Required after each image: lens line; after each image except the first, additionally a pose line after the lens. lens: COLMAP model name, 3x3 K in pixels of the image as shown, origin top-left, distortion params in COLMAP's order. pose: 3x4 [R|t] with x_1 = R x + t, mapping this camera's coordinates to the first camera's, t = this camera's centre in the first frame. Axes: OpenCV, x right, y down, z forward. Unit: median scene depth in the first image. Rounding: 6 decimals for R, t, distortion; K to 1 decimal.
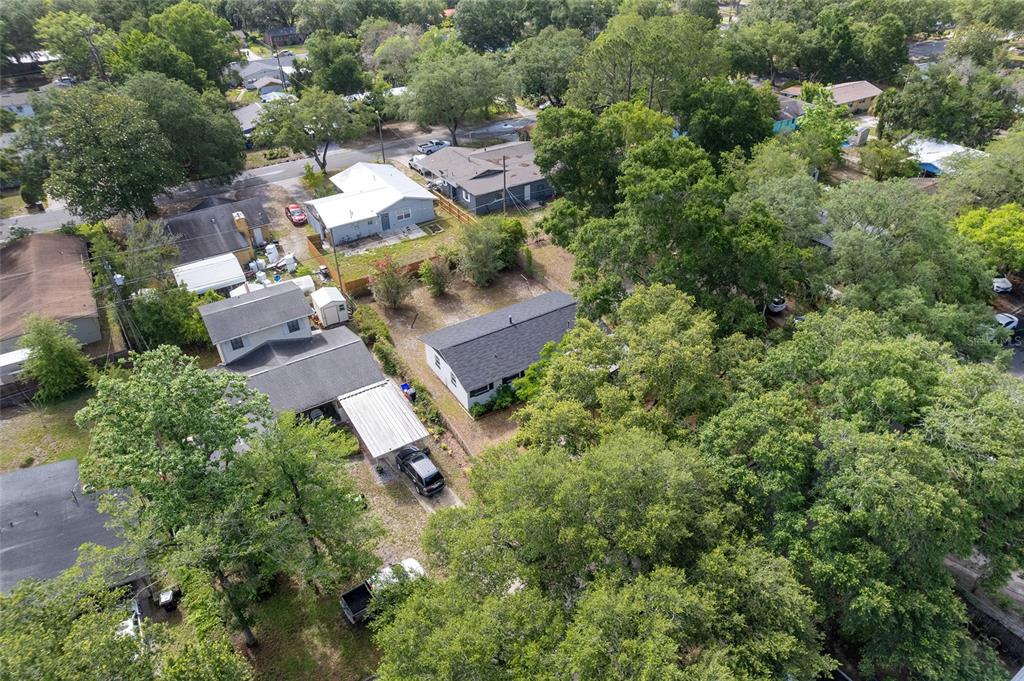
lens RADIAL K [[652.5, 0, 512.0], [0, 652.5, 340.5], [0, 0, 1]] dist [-0.041708, 0.000202]
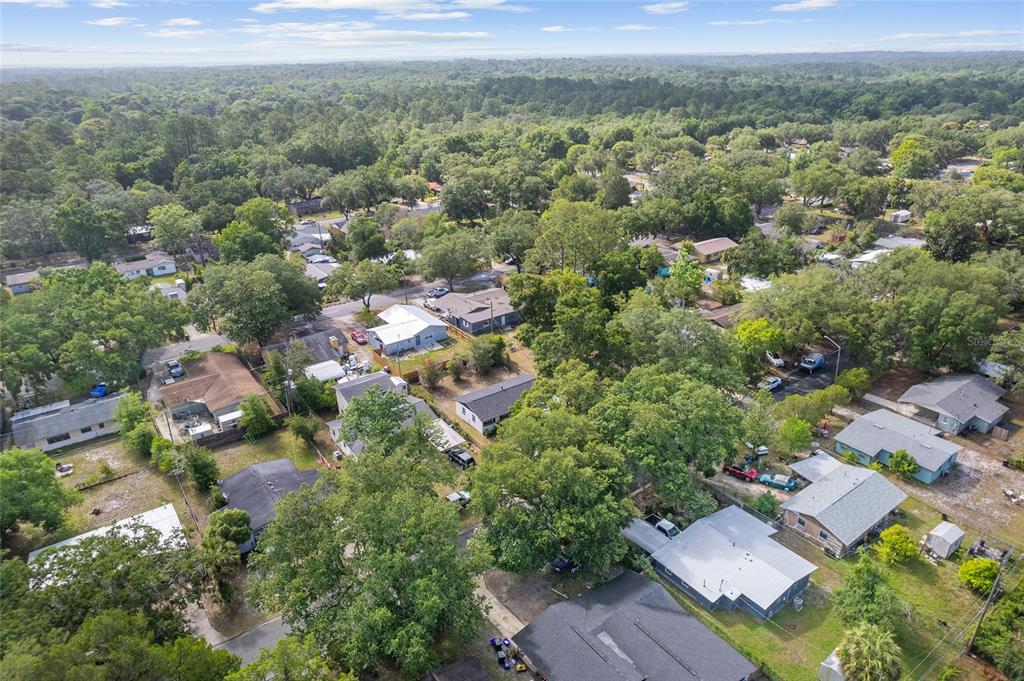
lens RADIAL K [[652.5, 0, 512.0], [0, 652.5, 340.5], [0, 0, 1]] dist [-0.041708, 0.000202]
pose [[0.997562, -0.030847, 0.062604, -0.069876], [0.042131, 0.981299, -0.187822, 0.151927], [-0.055640, 0.190001, 0.980206, -0.694731]]
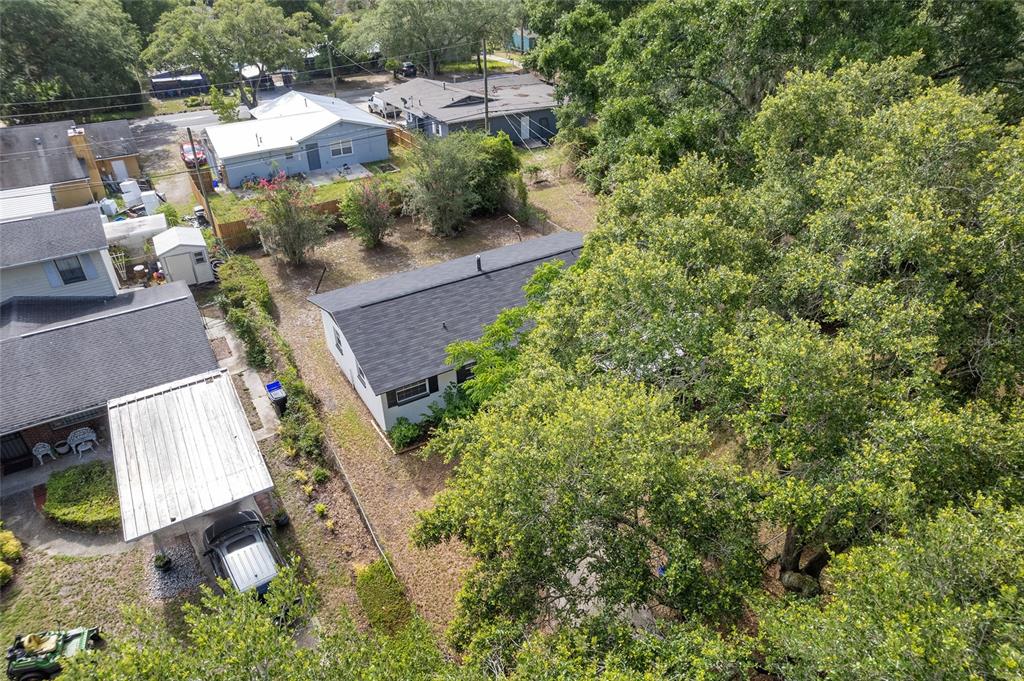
lens RADIAL K [[650.2, 0, 512.0], [0, 650.2, 340.5], [0, 0, 1]] dist [-0.001919, 0.000010]
pose [[0.999867, 0.009099, -0.013520, 0.025987], [-0.009776, 0.998656, -0.050899, 0.045896], [0.013039, 0.051025, 0.998612, 0.381437]]
